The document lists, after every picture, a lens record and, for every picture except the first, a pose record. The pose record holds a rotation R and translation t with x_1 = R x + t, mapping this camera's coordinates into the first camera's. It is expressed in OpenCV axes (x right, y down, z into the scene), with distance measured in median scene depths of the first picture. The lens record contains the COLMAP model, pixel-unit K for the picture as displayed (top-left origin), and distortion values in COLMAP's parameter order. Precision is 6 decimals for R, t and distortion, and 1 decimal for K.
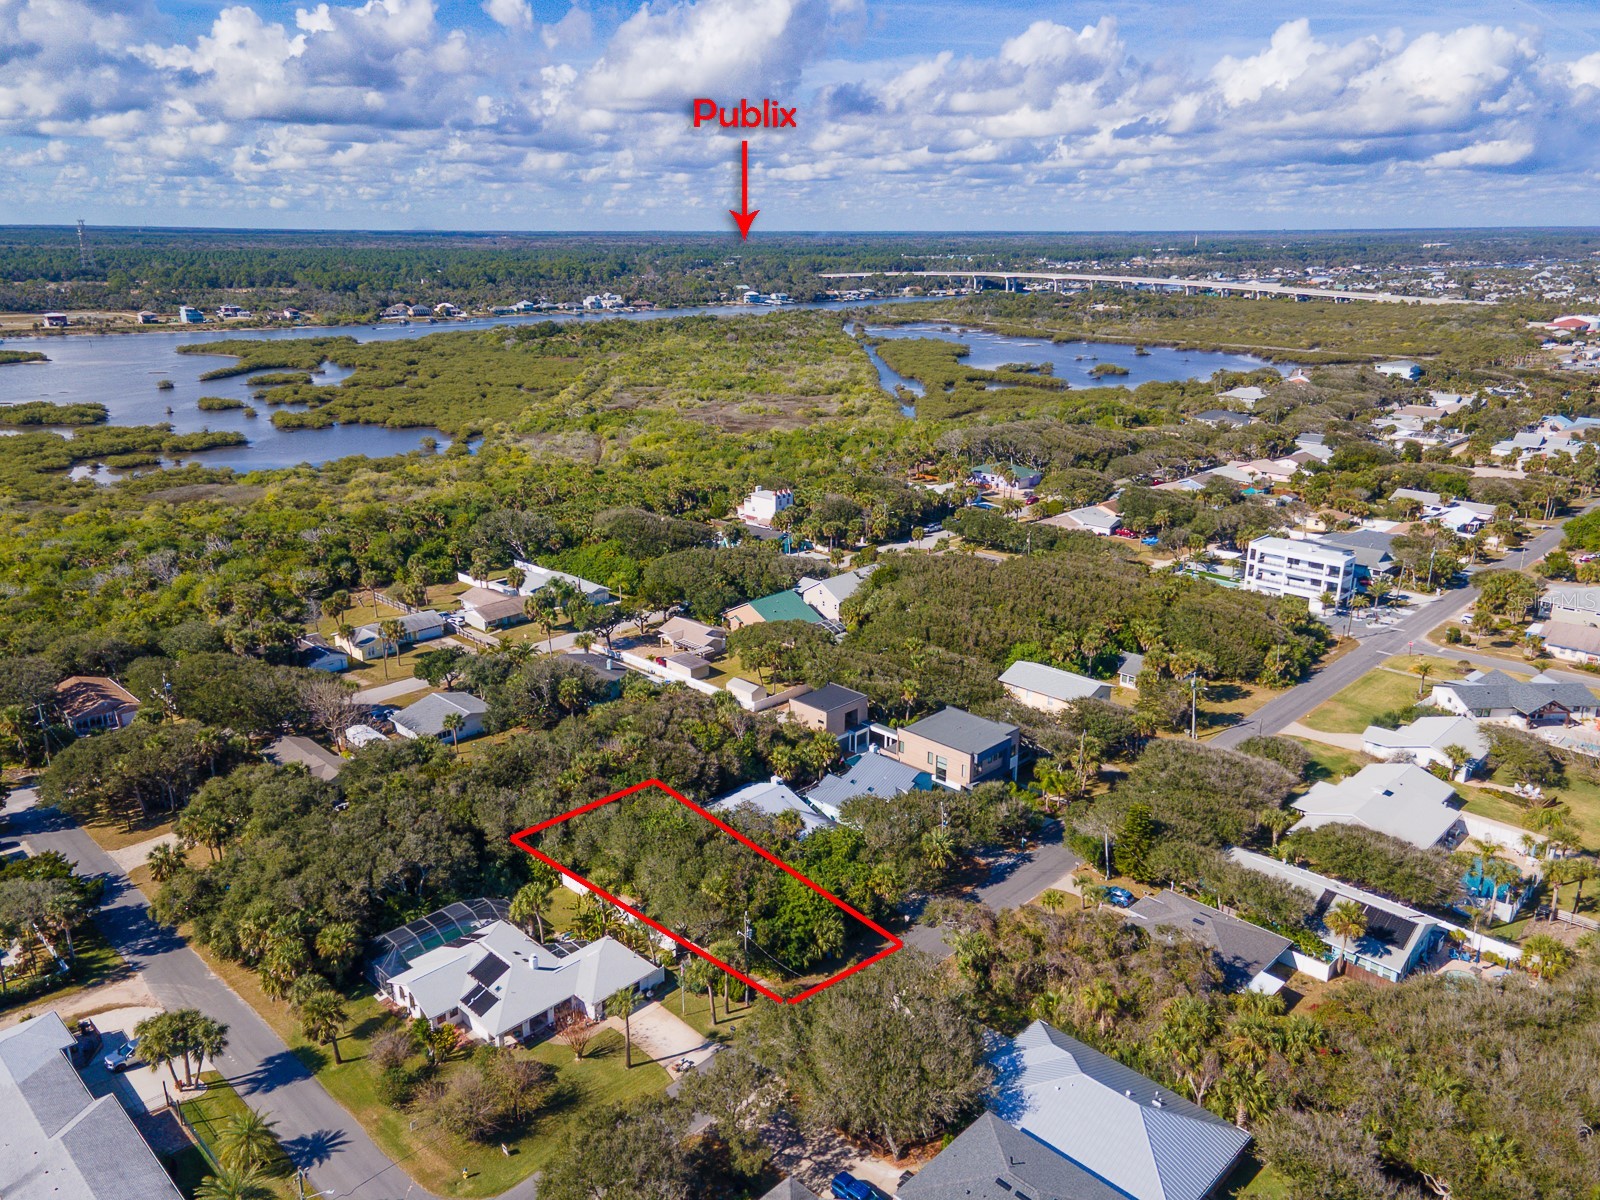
lens RADIAL K [[1171.0, 0, 800.0], [0, 1171.0, 600.0], [0, 0, 1]] dist [0.020927, 0.043338]
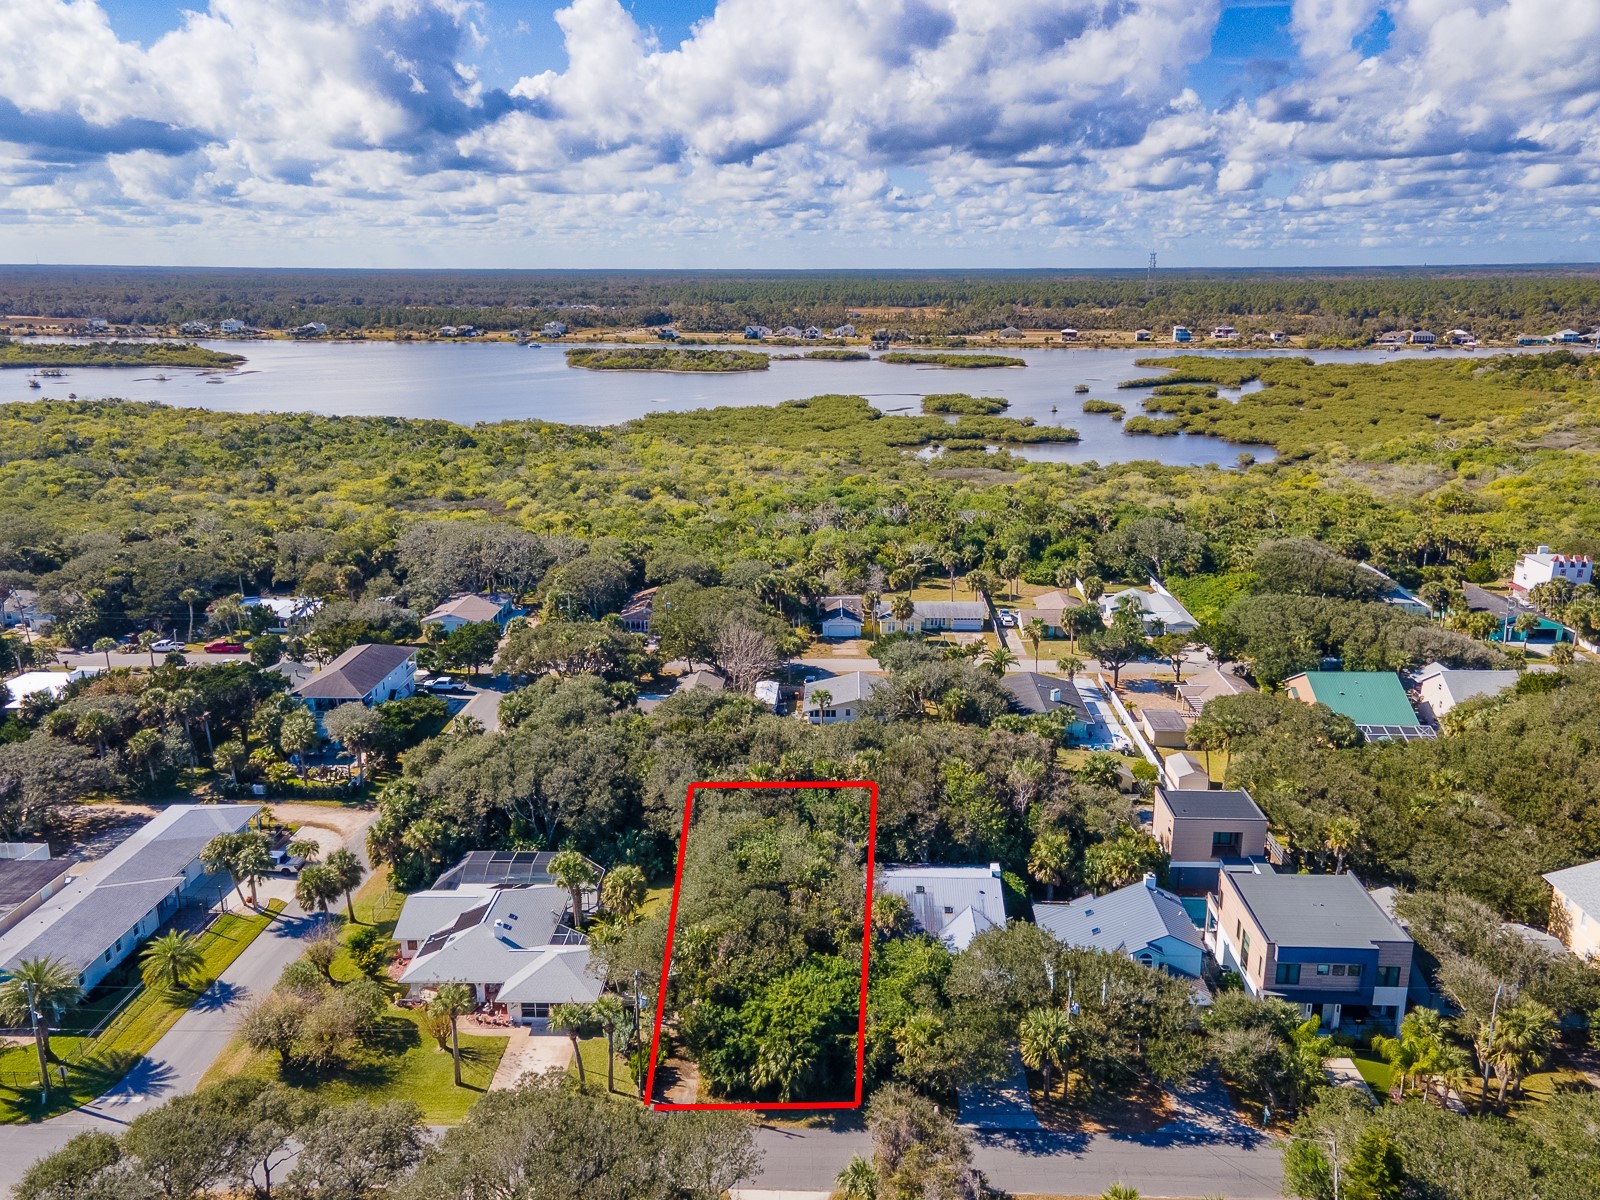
lens RADIAL K [[1206.6, 0, 824.0], [0, 1206.6, 600.6], [0, 0, 1]] dist [0.020547, 0.041605]
pose [[0.683117, 0.190952, -0.704903, 0.205080], [-0.215989, 0.974859, 0.054766, -0.013318], [0.697639, 0.114840, 0.707186, 0.192313]]
